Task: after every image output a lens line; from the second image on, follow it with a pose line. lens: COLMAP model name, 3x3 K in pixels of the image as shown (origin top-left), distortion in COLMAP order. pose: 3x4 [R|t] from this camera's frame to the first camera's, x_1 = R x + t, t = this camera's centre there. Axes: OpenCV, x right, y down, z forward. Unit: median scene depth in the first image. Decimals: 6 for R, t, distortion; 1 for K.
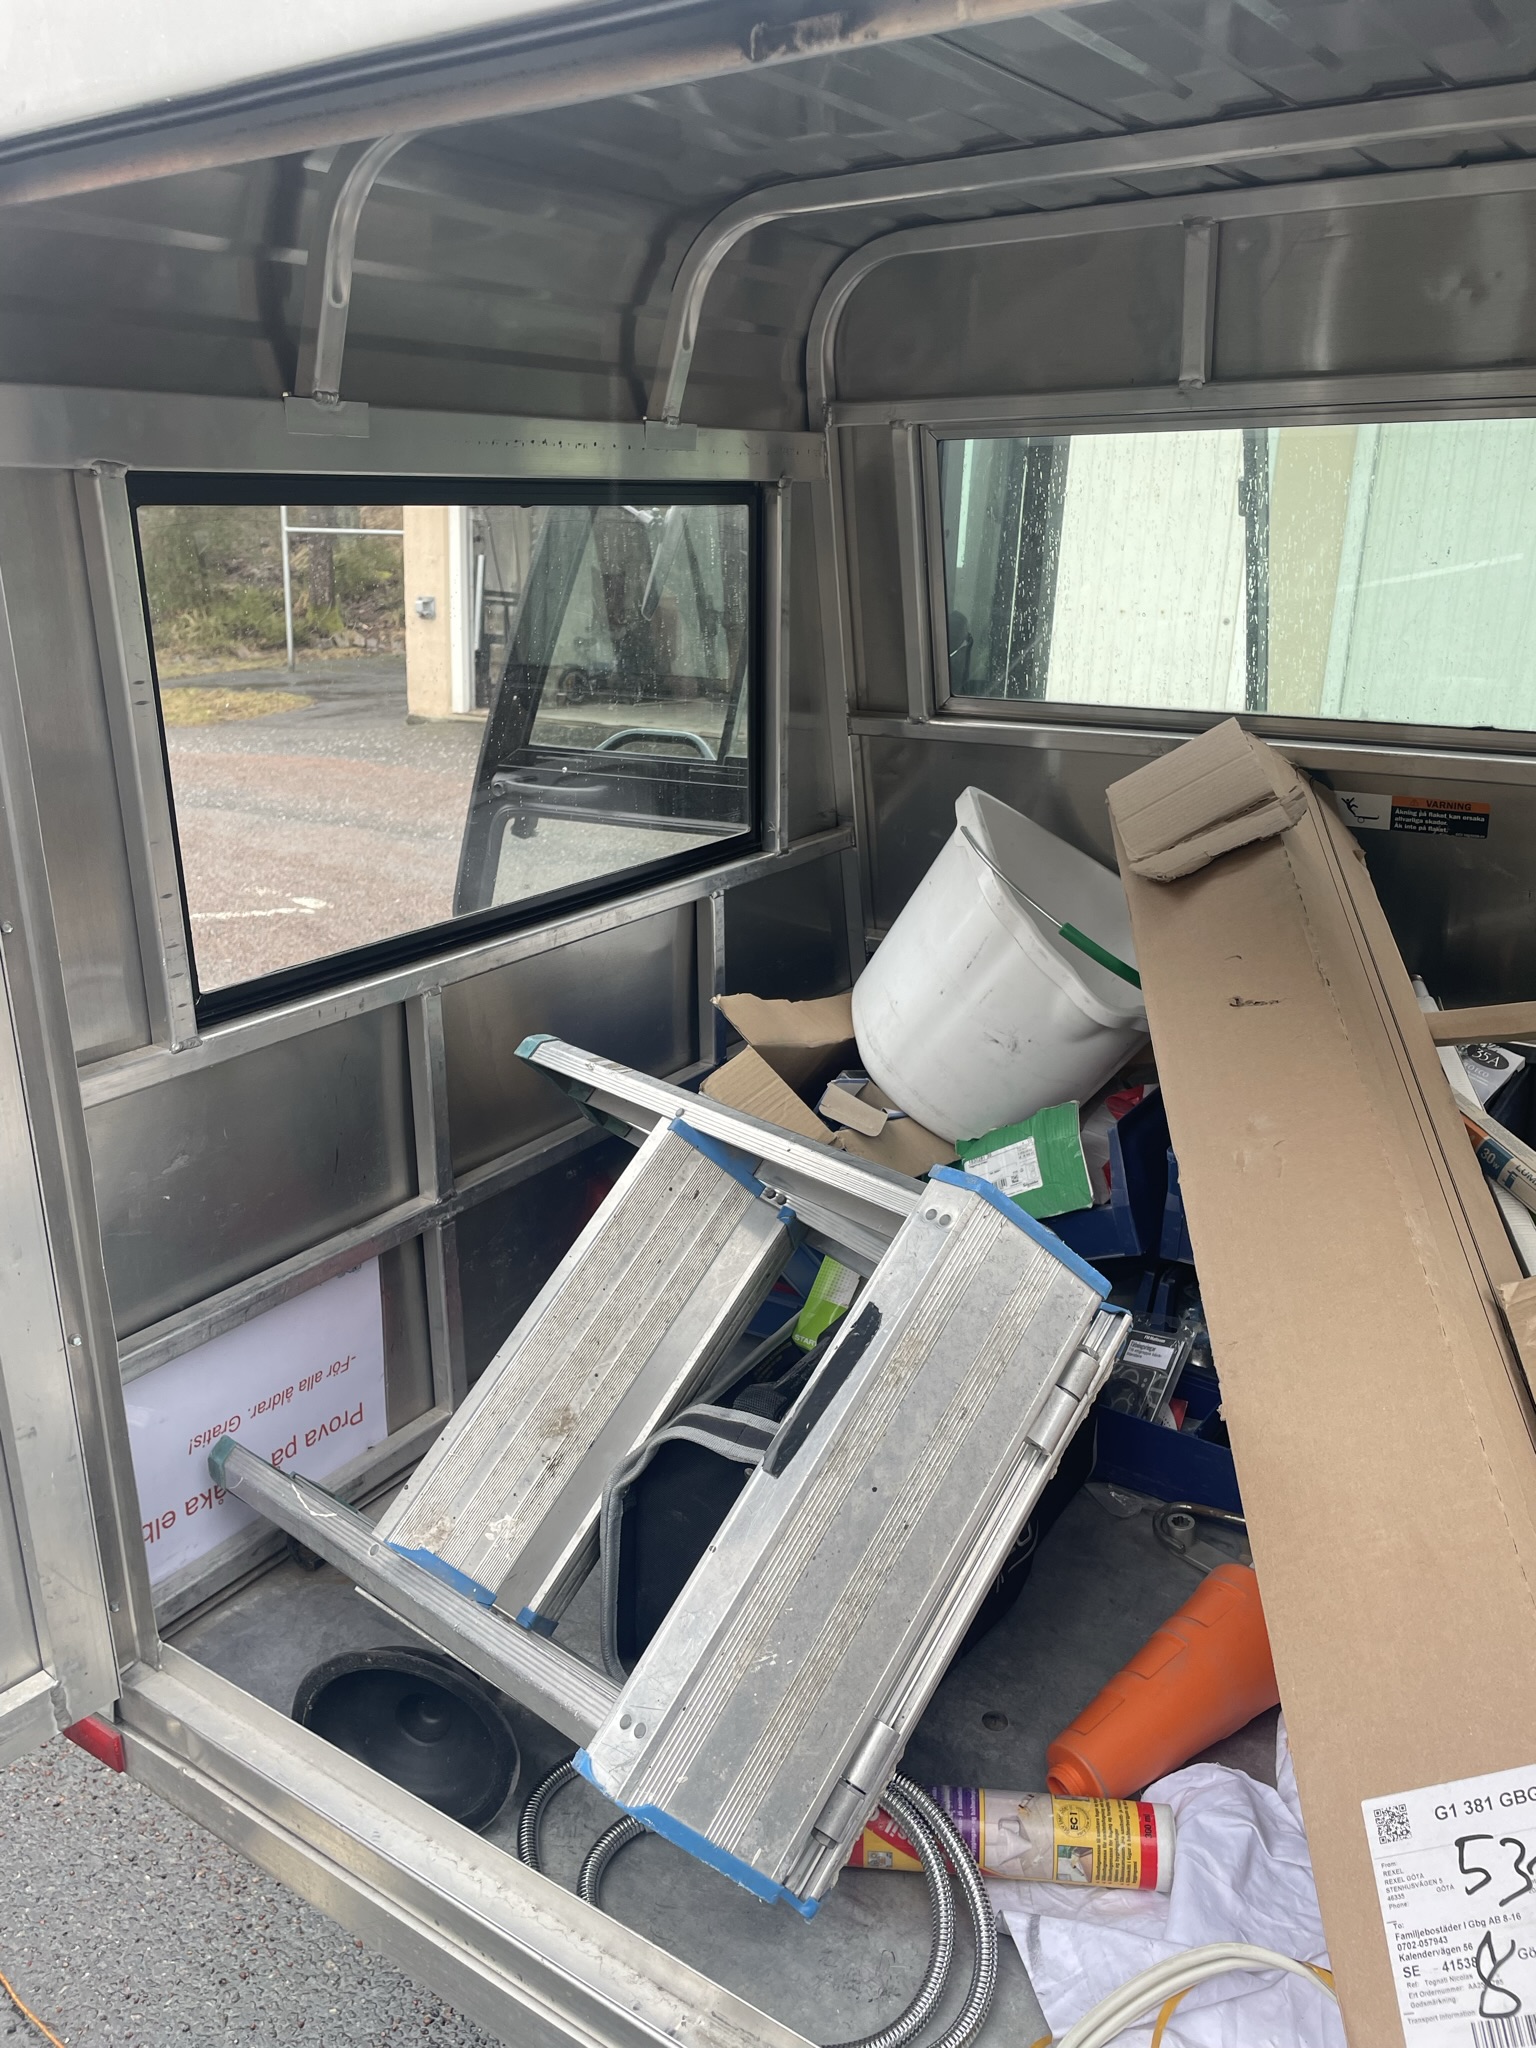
lens RADIAL K [[1550.4, 0, 741.5], [0, 1550.4, 1018.2], [0, 0, 1]] dist [0.072748, -0.099144]
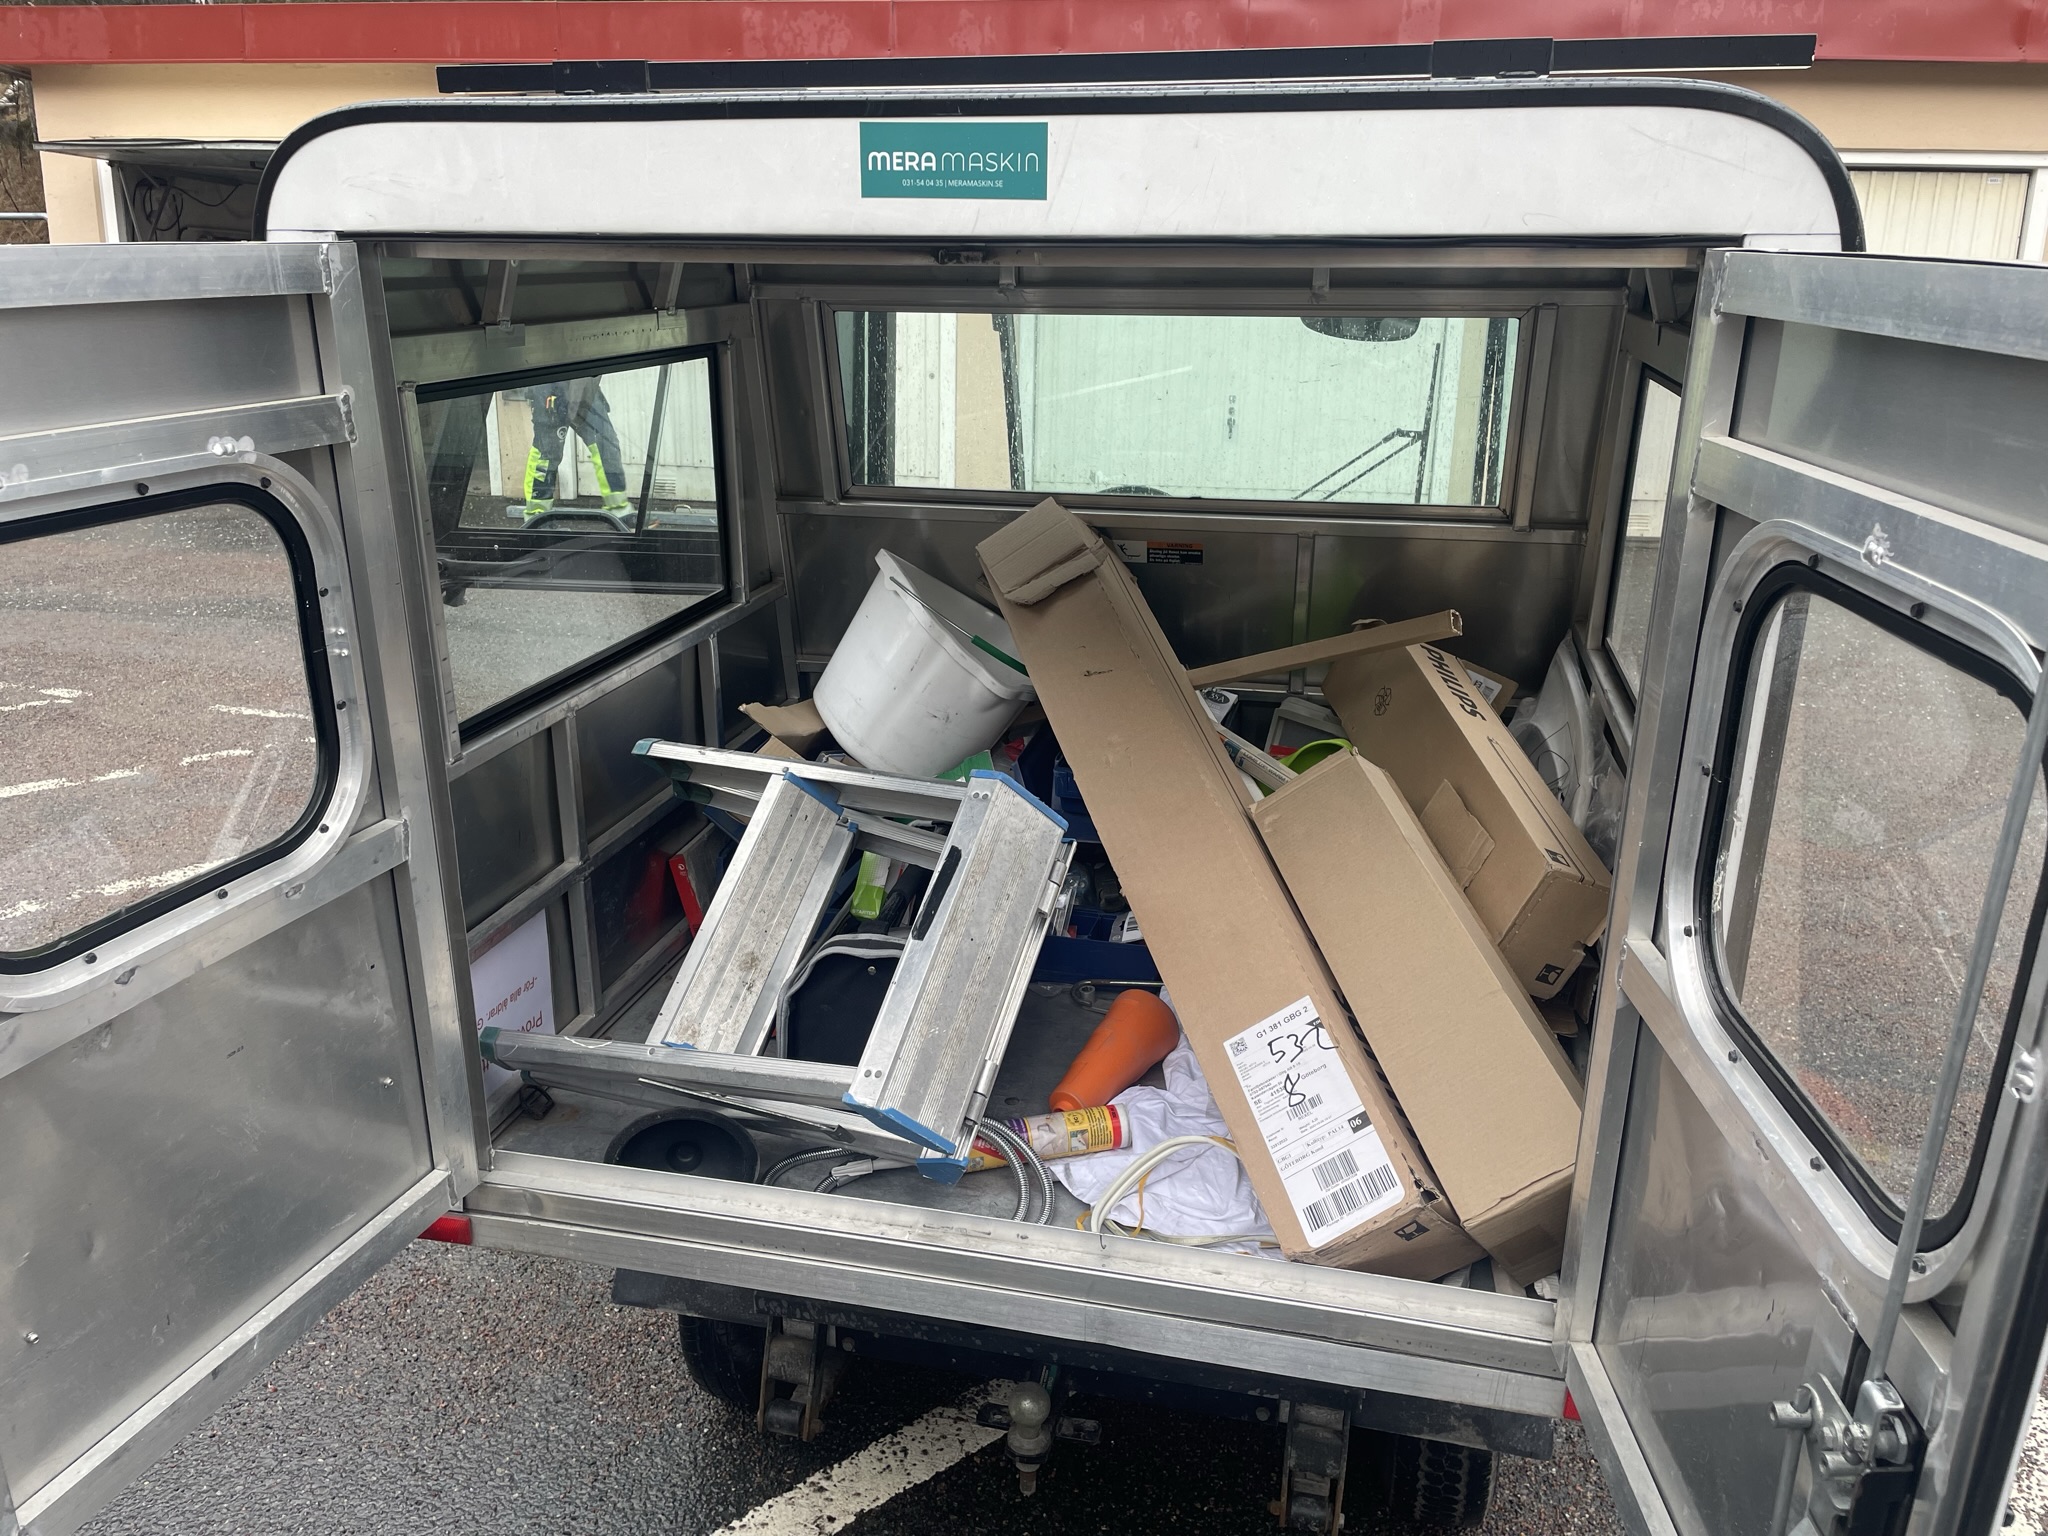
lens RADIAL K [[1550.4, 0, 1033.8], [0, 1550.4, 766.8], [0, 0, 1]] dist [0.072748, -0.099144]
pose [[0.929633, -0.108028, 0.352297, -0.351905], [0.105386, 0.994072, 0.026731, 0.041191], [-0.353096, 0.012277, 0.935506, -0.561556]]
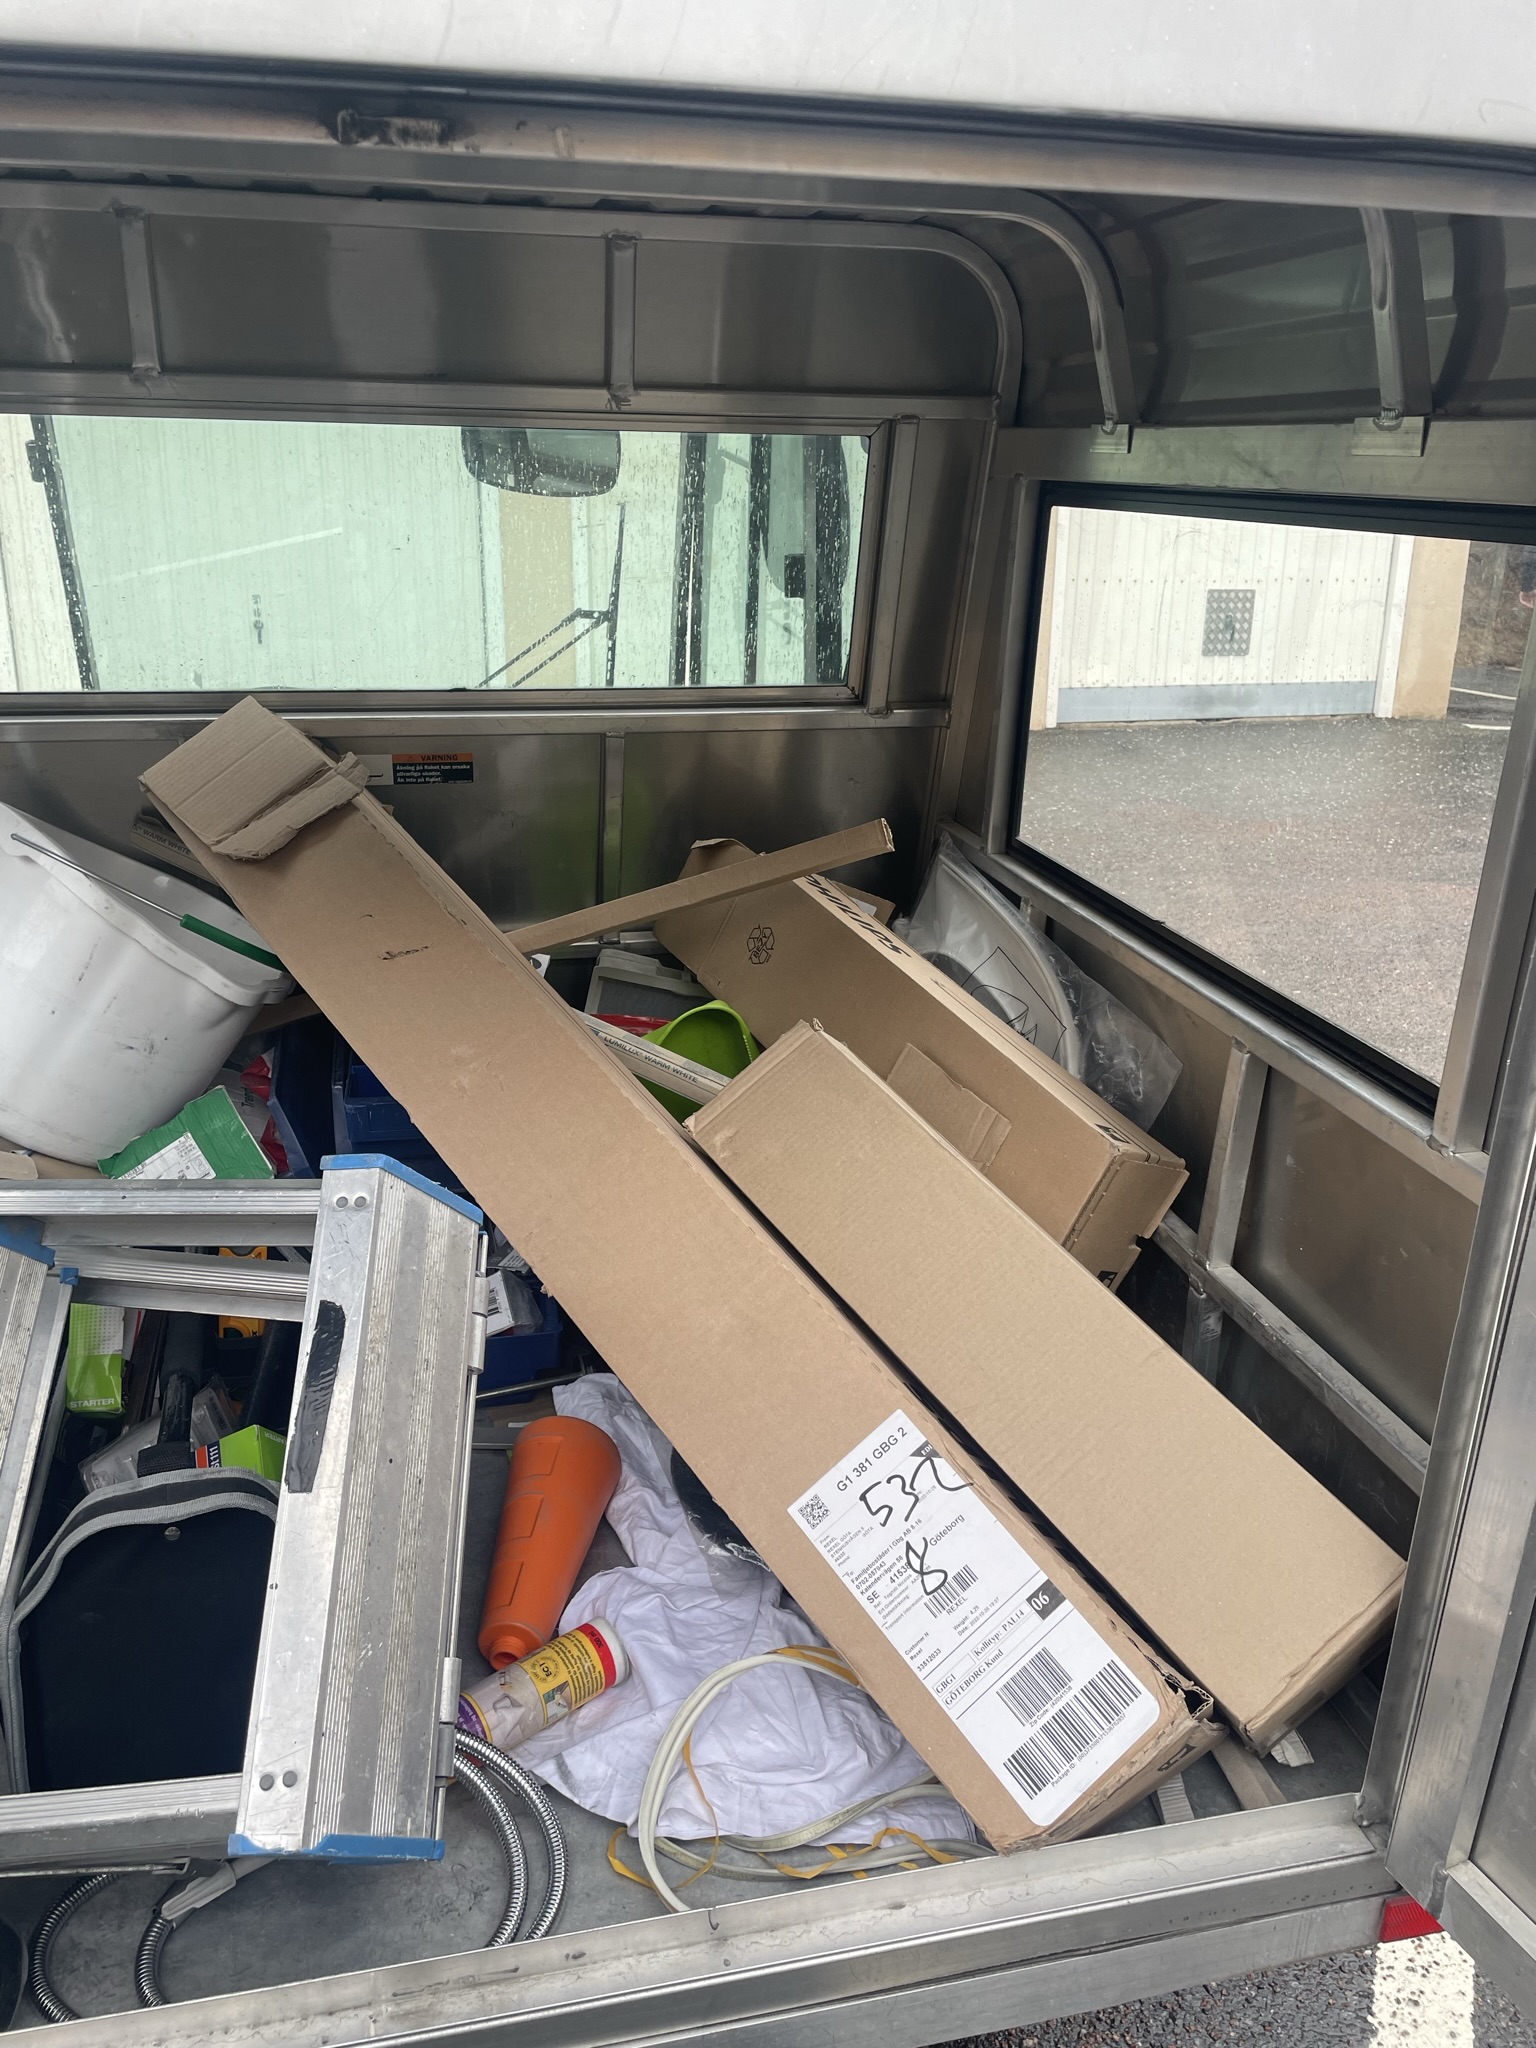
lens RADIAL K [[1550.4, 0, 758.1], [0, 1550.4, 1020.9], [0, 0, 1]] dist [0.072748, -0.099144]
pose [[0.670674, -0.231737, 0.704623, -0.315602], [0.206621, 0.970712, 0.122583, -0.049235], [-0.712393, 0.063377, 0.698913, 0.045228]]
